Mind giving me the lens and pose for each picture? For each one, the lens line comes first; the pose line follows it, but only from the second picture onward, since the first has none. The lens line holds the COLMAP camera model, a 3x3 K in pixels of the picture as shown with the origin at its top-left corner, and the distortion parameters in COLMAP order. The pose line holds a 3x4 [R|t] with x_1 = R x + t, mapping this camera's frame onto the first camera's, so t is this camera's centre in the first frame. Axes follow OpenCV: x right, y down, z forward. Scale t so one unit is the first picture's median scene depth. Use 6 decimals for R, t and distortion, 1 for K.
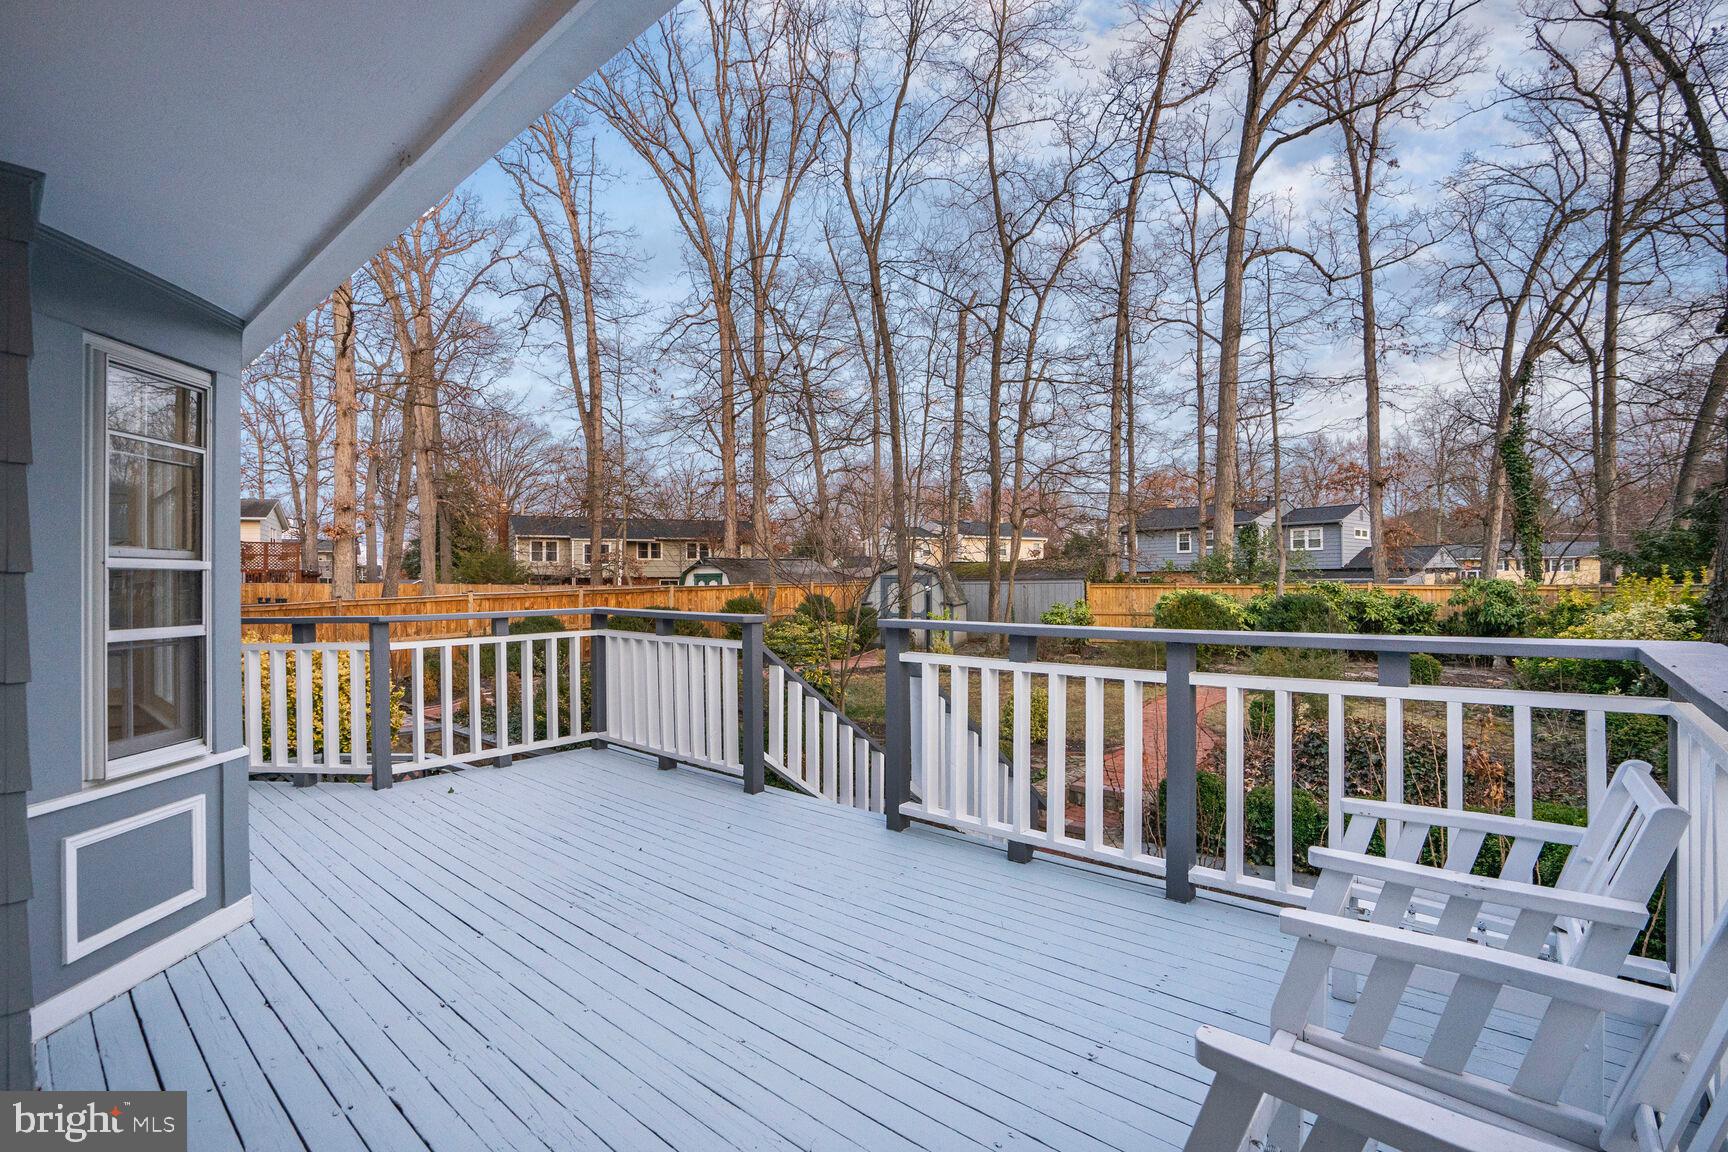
lens RADIAL K [[799.8, 0, 849.8], [0, 799.8, 570.6], [0, 0, 1]] dist [-0.050083, 0.018945]
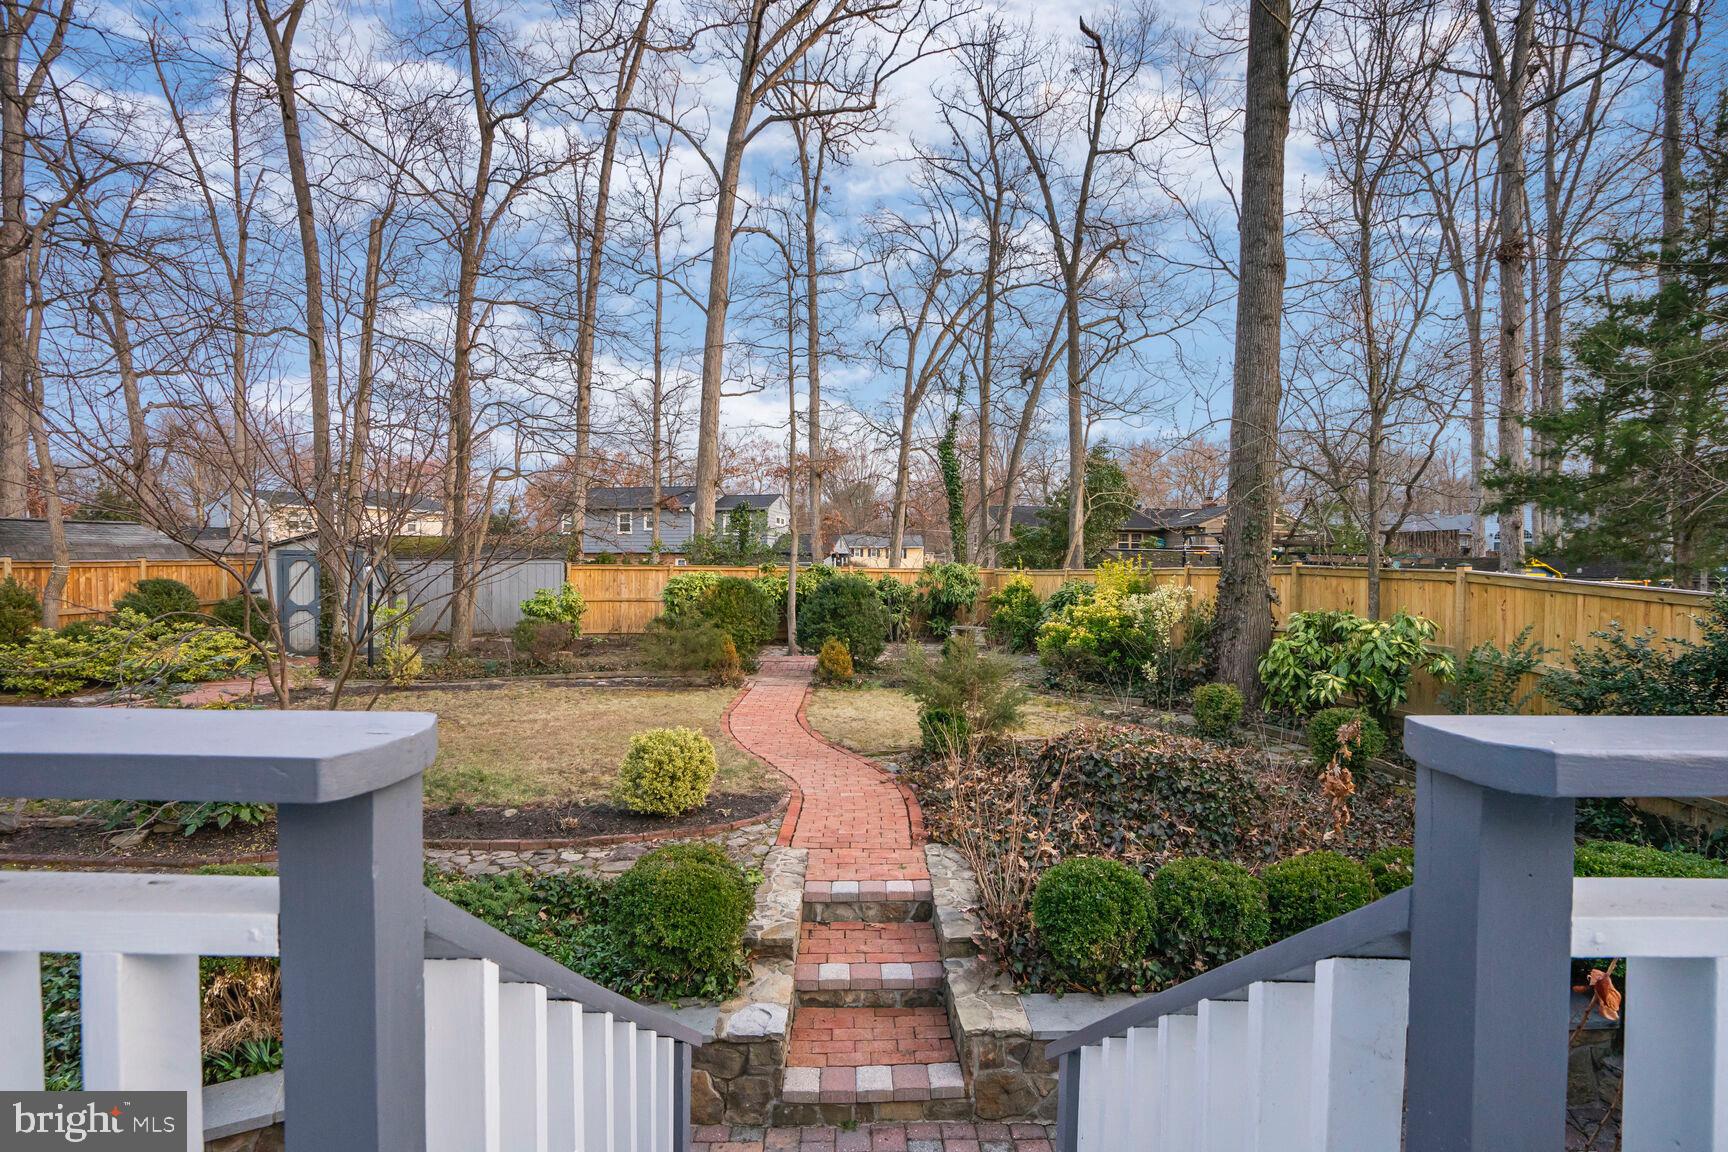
lens RADIAL K [[799.8, 0, 849.8], [0, 799.8, 570.6], [0, 0, 1]] dist [-0.050083, 0.018945]
pose [[0.752497, 0.002163, 0.658592, -0.024296], [-0.017257, 0.999716, 0.016435, 0.003009], [-0.658370, -0.023733, 0.752320, 0.136509]]
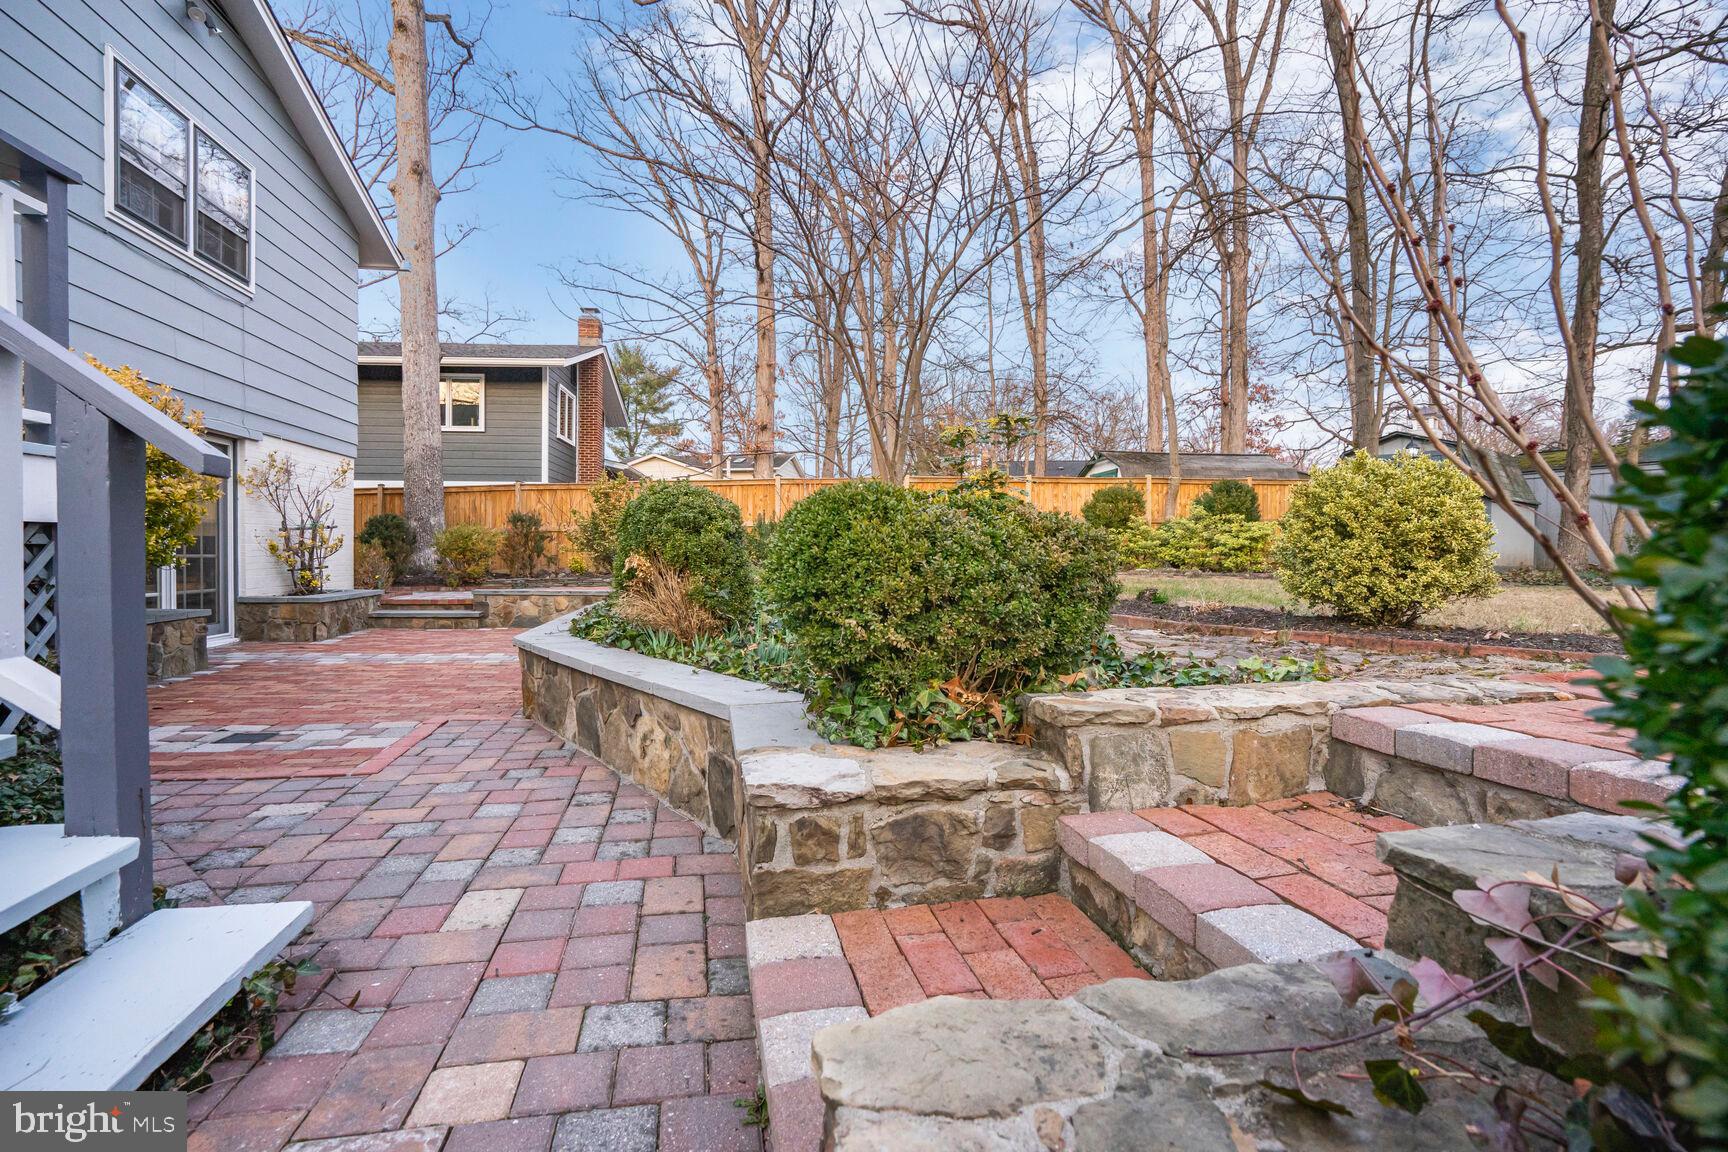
lens RADIAL K [[802.5, 0, 844.4], [0, 802.5, 567.6], [0, 0, 1]] dist [-0.056587, 0.000140]
pose [[0.787431, 0.025767, -0.615864, 0.078840], [-0.007077, 0.999438, 0.032766, 0.056953], [0.616362, -0.021443, 0.787171, 0.190688]]
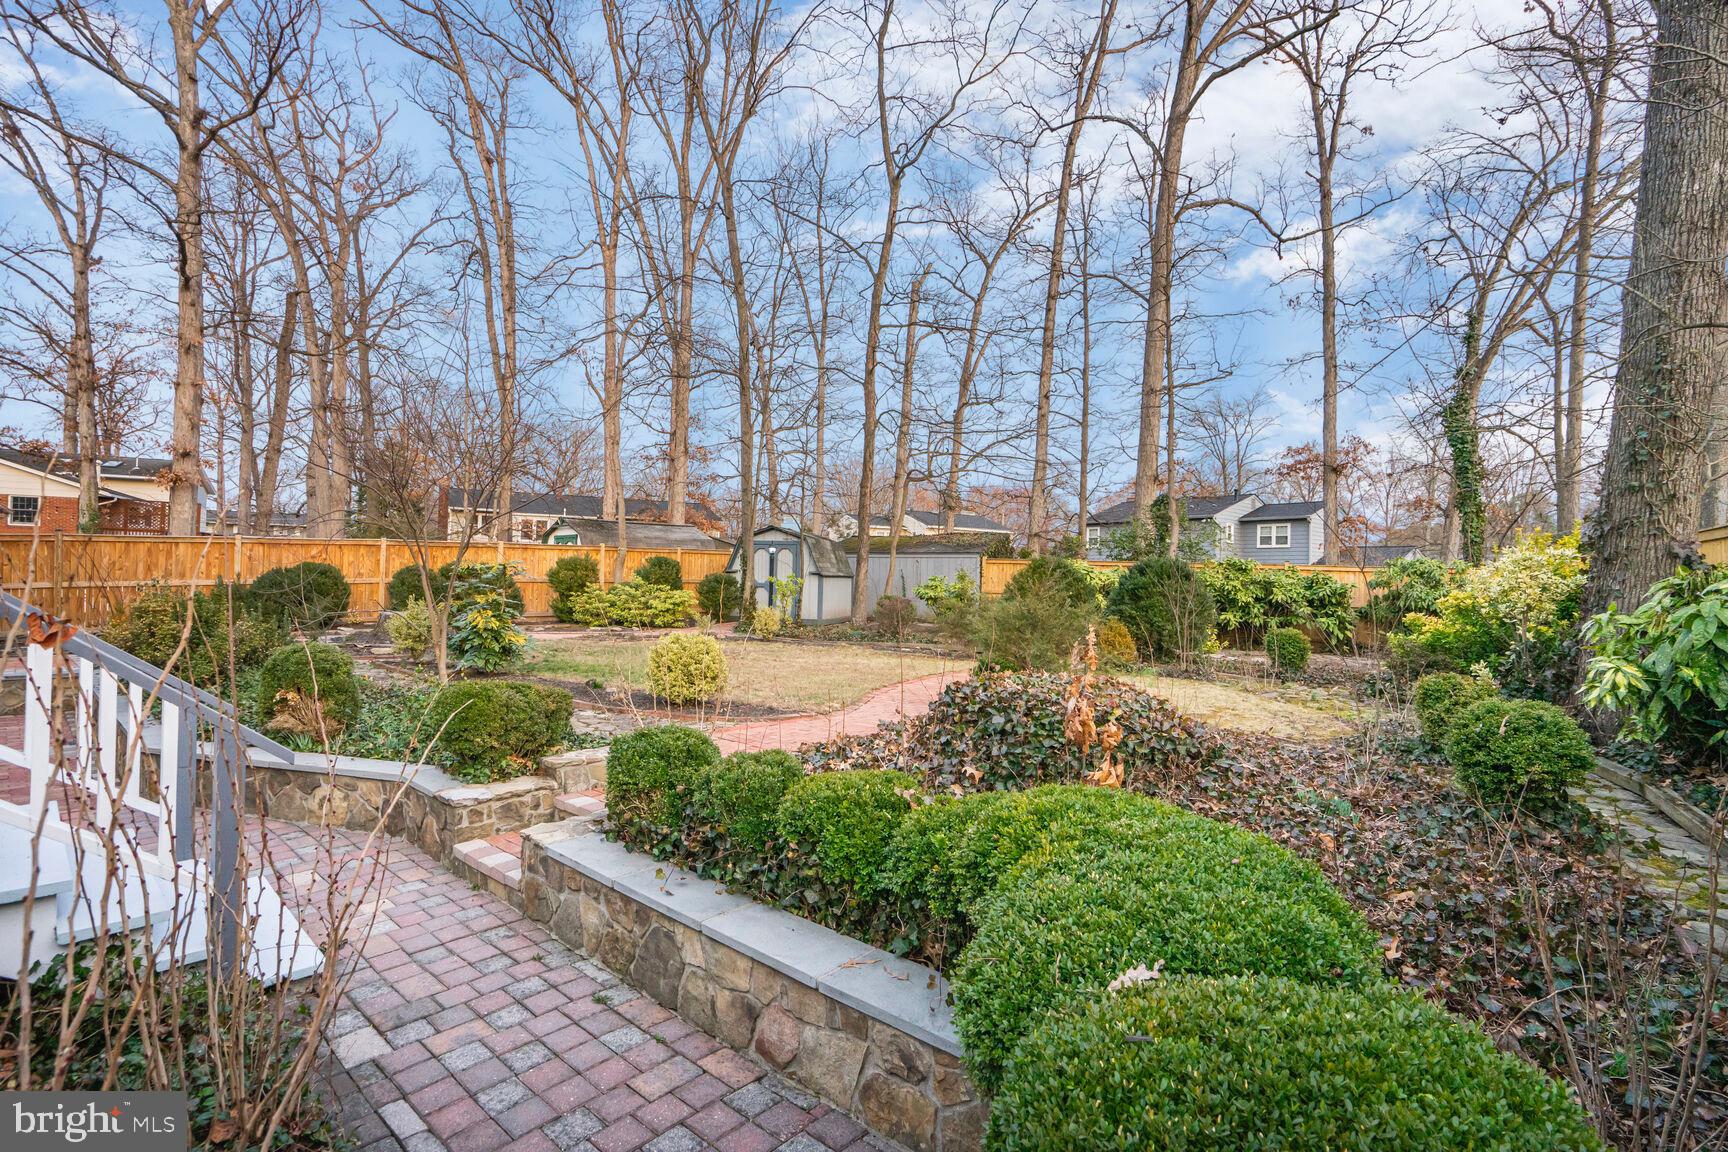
lens RADIAL K [[799.8, 0, 849.8], [0, 799.8, 570.6], [0, 0, 1]] dist [-0.050083, 0.018945]
pose [[0.999504, 0.031171, -0.004532, 0.118824], [-0.031164, 0.999513, 0.001565, 0.025707], [0.004578, -0.001423, 0.999989, 0.076081]]
